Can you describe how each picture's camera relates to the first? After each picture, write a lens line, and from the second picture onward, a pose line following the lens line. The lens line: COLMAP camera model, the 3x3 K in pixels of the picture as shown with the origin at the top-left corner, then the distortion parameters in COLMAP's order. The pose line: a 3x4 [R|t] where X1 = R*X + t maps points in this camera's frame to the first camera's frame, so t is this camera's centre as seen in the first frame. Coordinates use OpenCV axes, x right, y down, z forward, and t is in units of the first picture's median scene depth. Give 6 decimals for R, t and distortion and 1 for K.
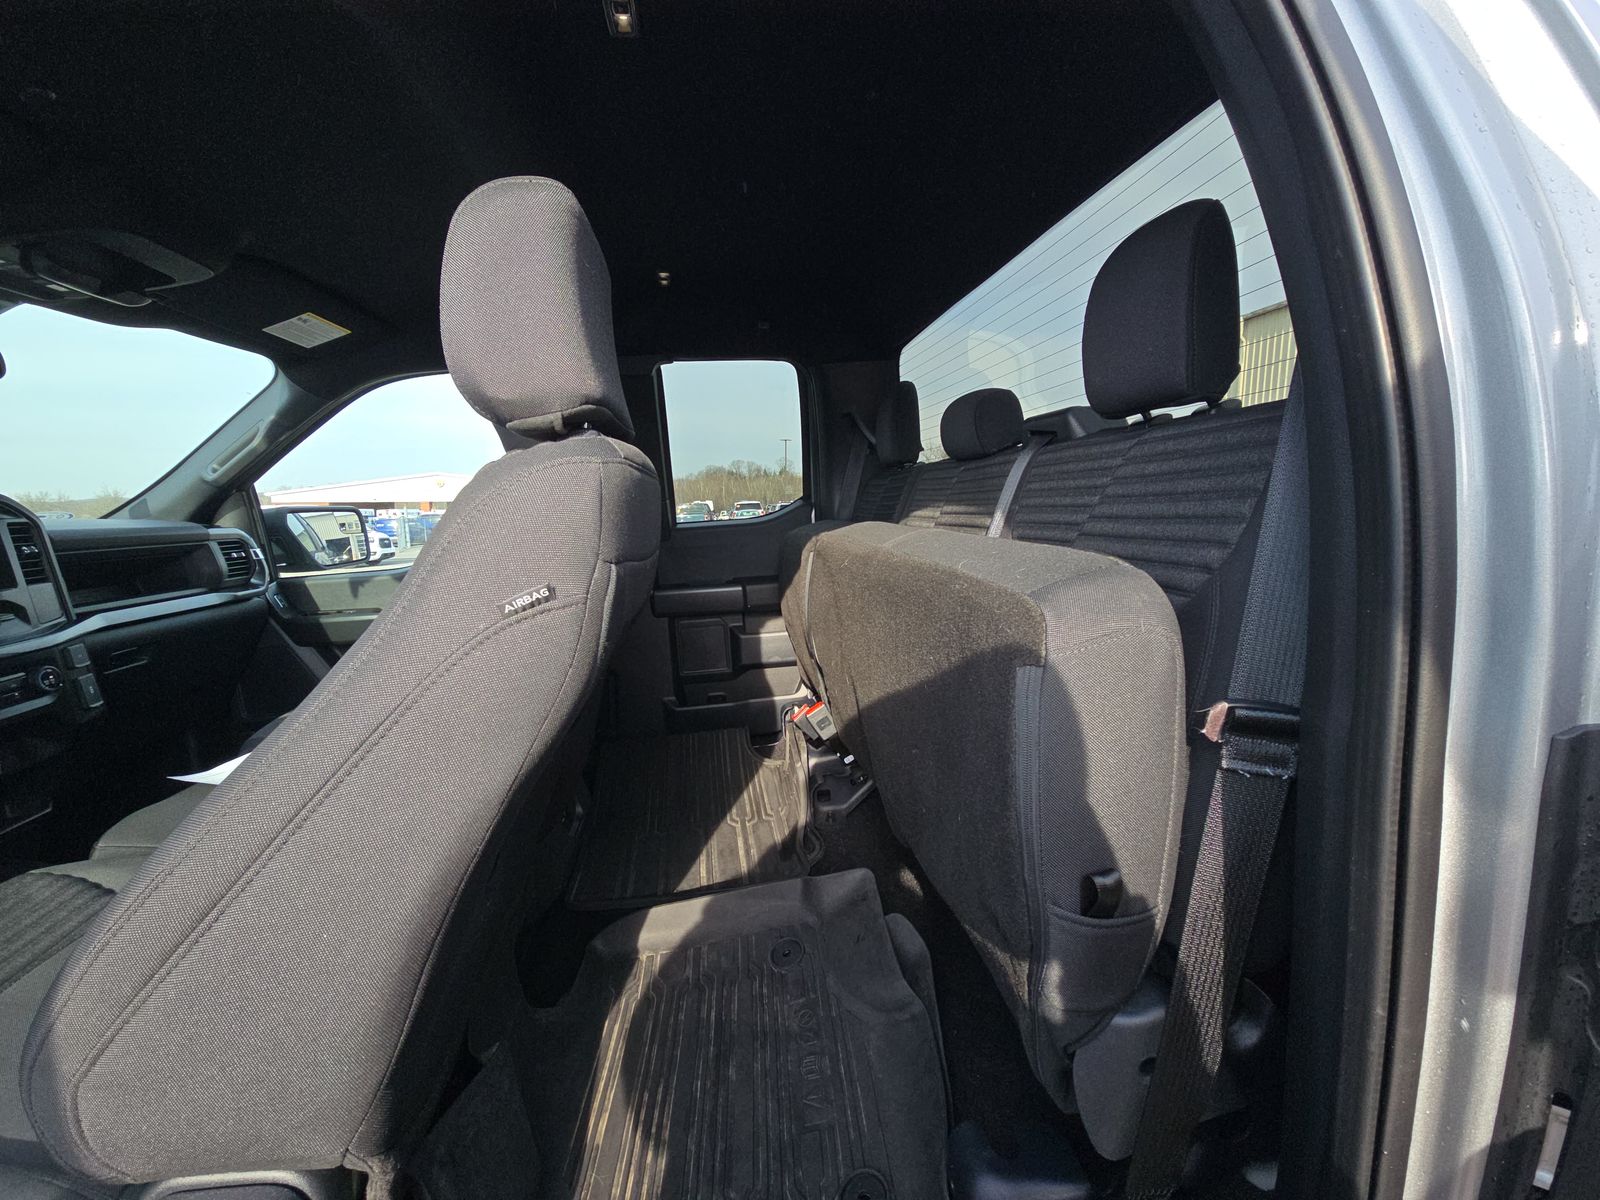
lens RADIAL K [[647.4, 0, 804.5], [0, 647.4, 583.5], [0, 0, 1]] dist [0.007603, -0.006524]
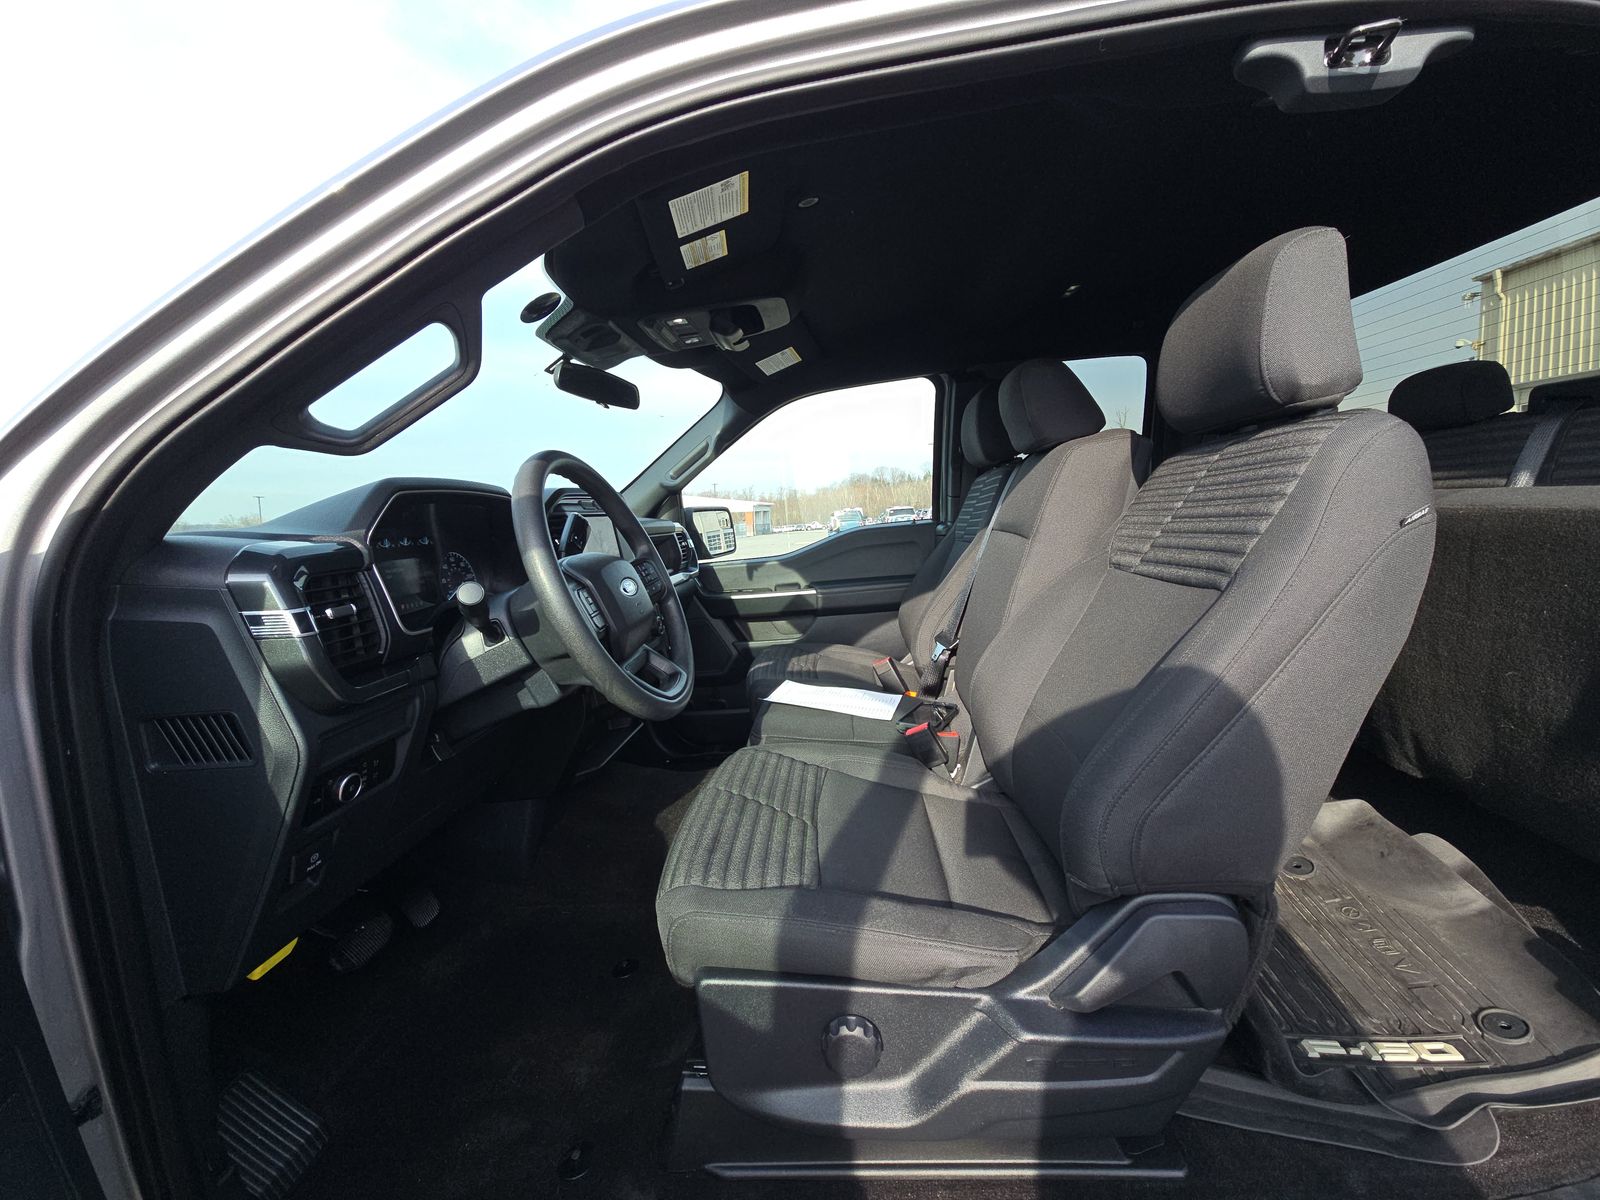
lens RADIAL K [[647.4, 0, 793.1], [0, 647.4, 599.4], [0, 0, 1]] dist [0.007603, -0.006524]
pose [[0.971498, -0.003386, -0.237023, -0.373120], [0.006581, 0.999898, 0.012692, 0.050473], [0.236956, -0.013890, 0.971421, -0.189563]]
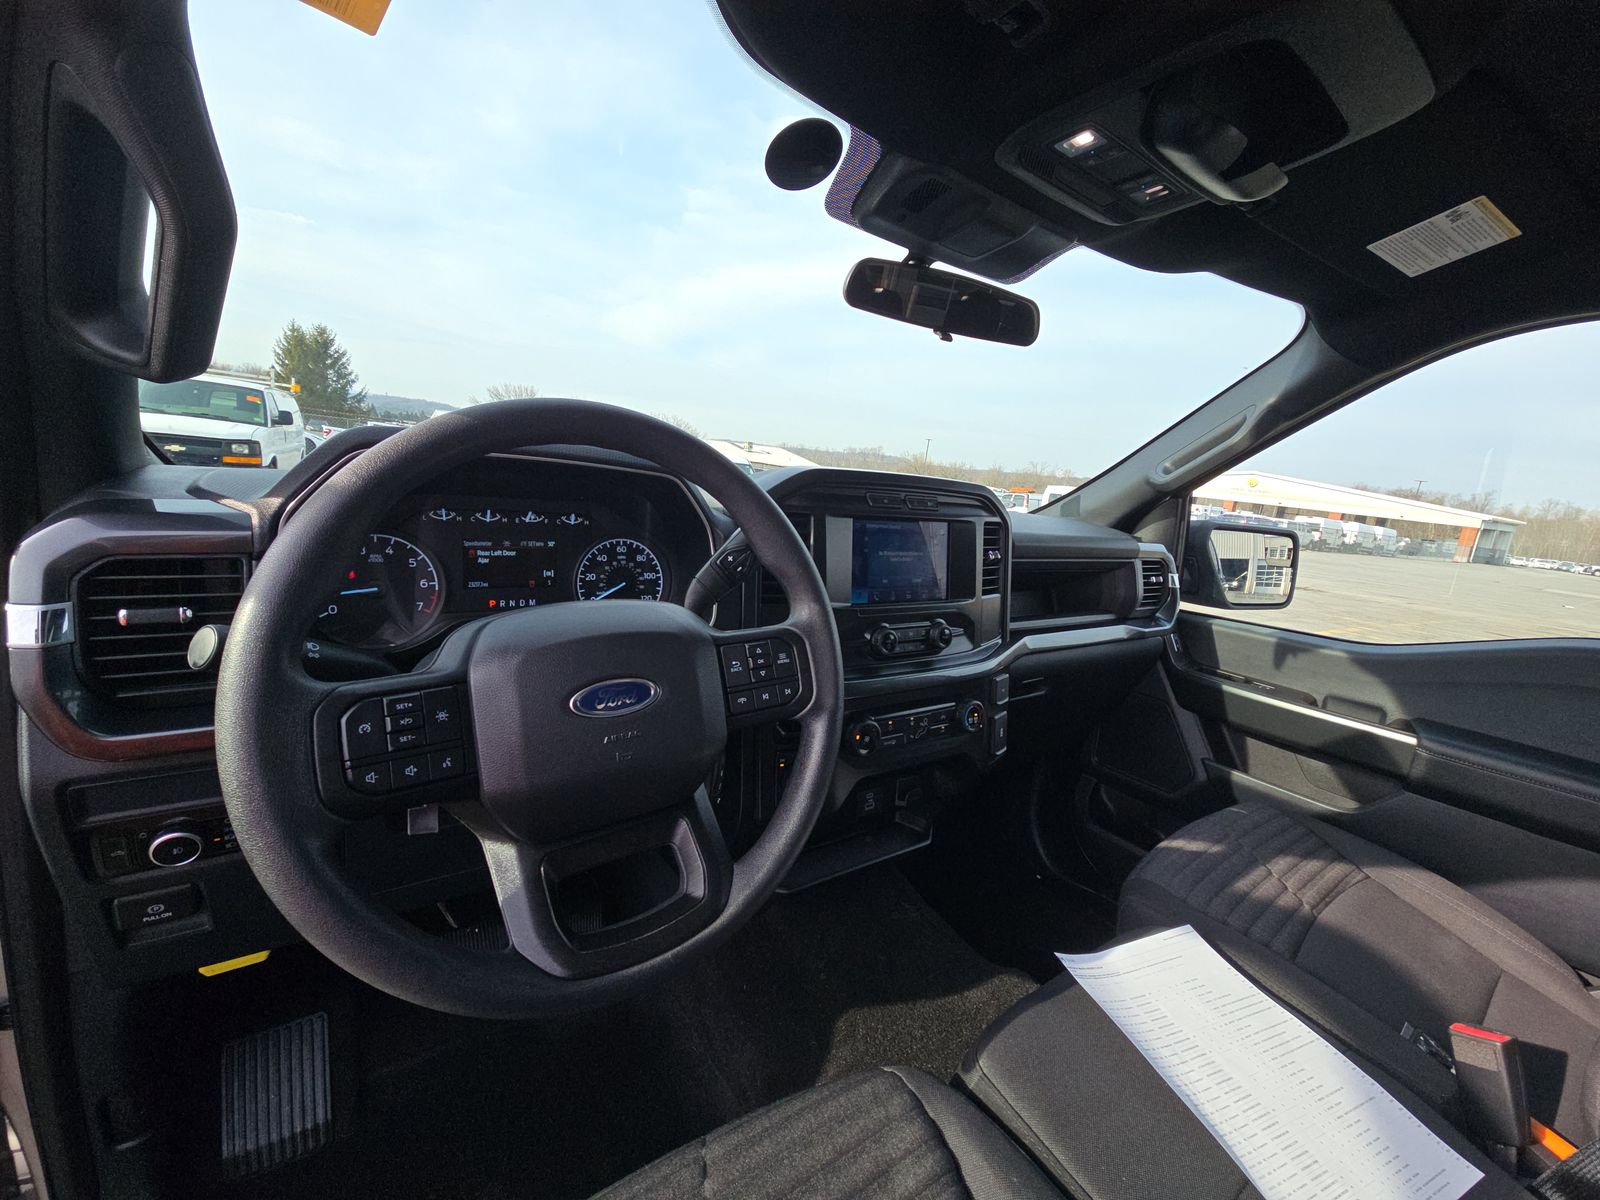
lens RADIAL K [[647.4, 0, 801.1], [0, 647.4, 592.0], [0, 0, 1]] dist [0.007603, -0.006524]
pose [[0.441035, 0.237370, -0.865531, -0.391360], [-0.221329, 0.963371, 0.151424, -0.054690], [0.869771, 0.124784, 0.477417, 0.262099]]
